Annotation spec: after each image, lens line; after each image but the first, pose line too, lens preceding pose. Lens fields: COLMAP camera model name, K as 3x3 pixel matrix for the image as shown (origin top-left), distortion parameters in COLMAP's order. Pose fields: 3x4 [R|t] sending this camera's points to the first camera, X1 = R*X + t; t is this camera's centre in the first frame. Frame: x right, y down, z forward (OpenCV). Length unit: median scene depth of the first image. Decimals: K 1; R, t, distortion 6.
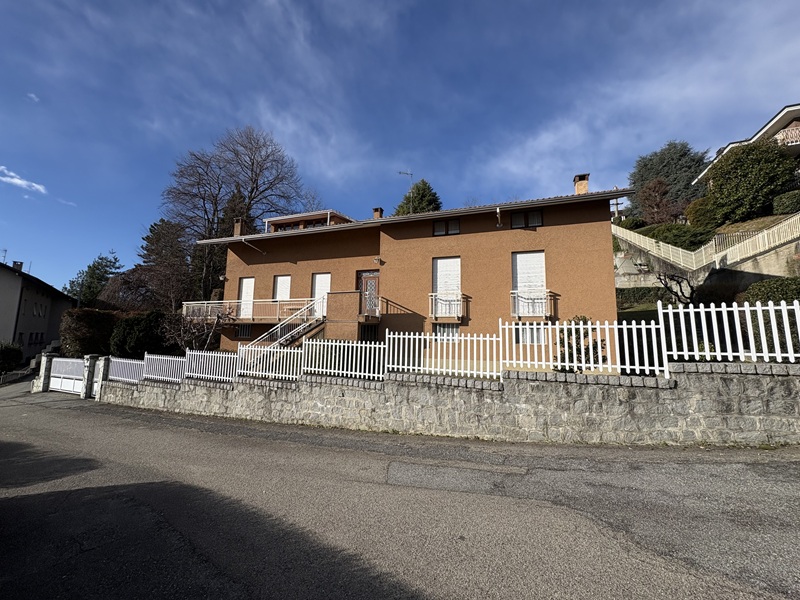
lens RADIAL K [[317.4, 0, 401.6], [0, 317.4, 295.3], [0, 0, 1]] dist [0.000381, 0.000173]
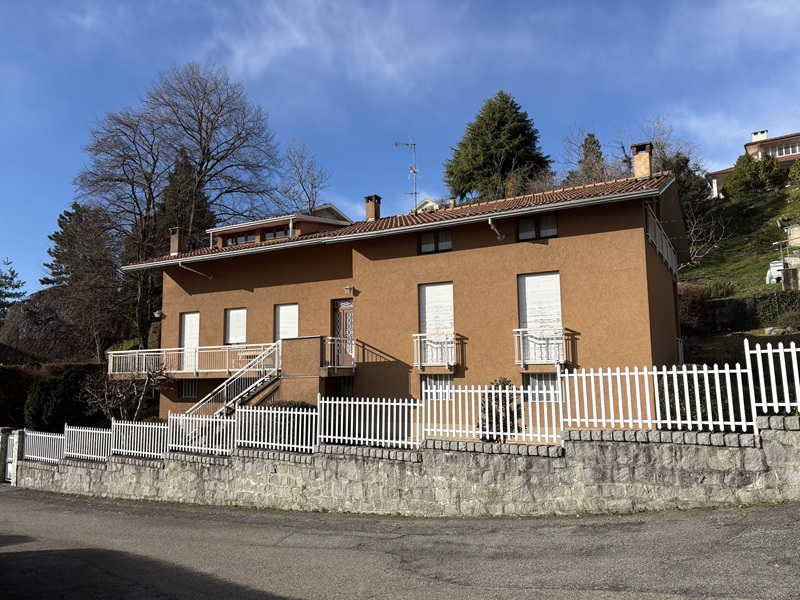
lens RADIAL K [[580.4, 0, 398.1], [0, 580.4, 299.8], [0, 0, 1]] dist [0.038013, -0.029272]
pose [[0.987270, -0.052856, -0.150011, 0.269682], [0.052734, 0.998597, -0.004794, -0.084839], [0.150054, -0.003178, 0.988673, -0.347298]]
